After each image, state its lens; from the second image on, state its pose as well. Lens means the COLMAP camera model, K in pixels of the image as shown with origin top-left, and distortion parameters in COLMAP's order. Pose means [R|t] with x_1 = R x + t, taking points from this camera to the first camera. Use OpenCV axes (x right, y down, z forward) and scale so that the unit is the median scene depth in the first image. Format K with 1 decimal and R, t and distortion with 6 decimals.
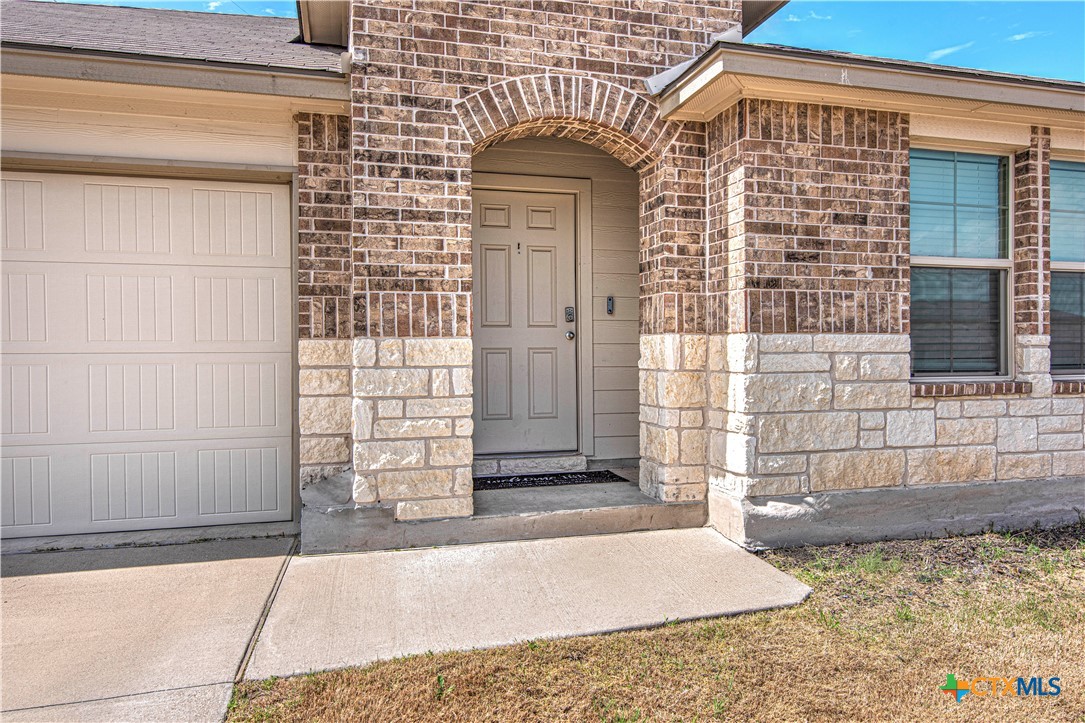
lens RADIAL K [[724.7, 0, 542.5], [0, 724.7, 361.5], [0, 0, 1]] dist [0.001199, 0.000040]
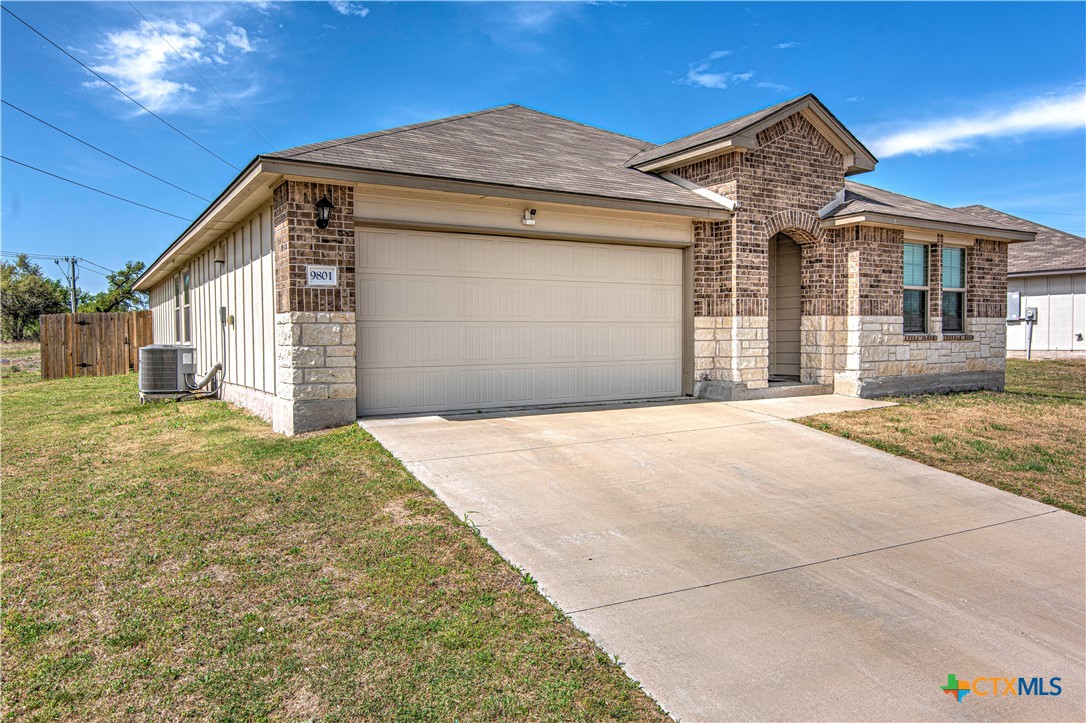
lens RADIAL K [[752.0, 0, 543.0], [0, 752.0, 361.5], [0, 0, 1]] dist [0.000261, -0.000089]
pose [[0.955551, -0.010636, 0.294633, -1.538187], [0.003685, 0.999702, 0.024139, 0.054463], [-0.294802, -0.021980, 0.955306, -1.201016]]
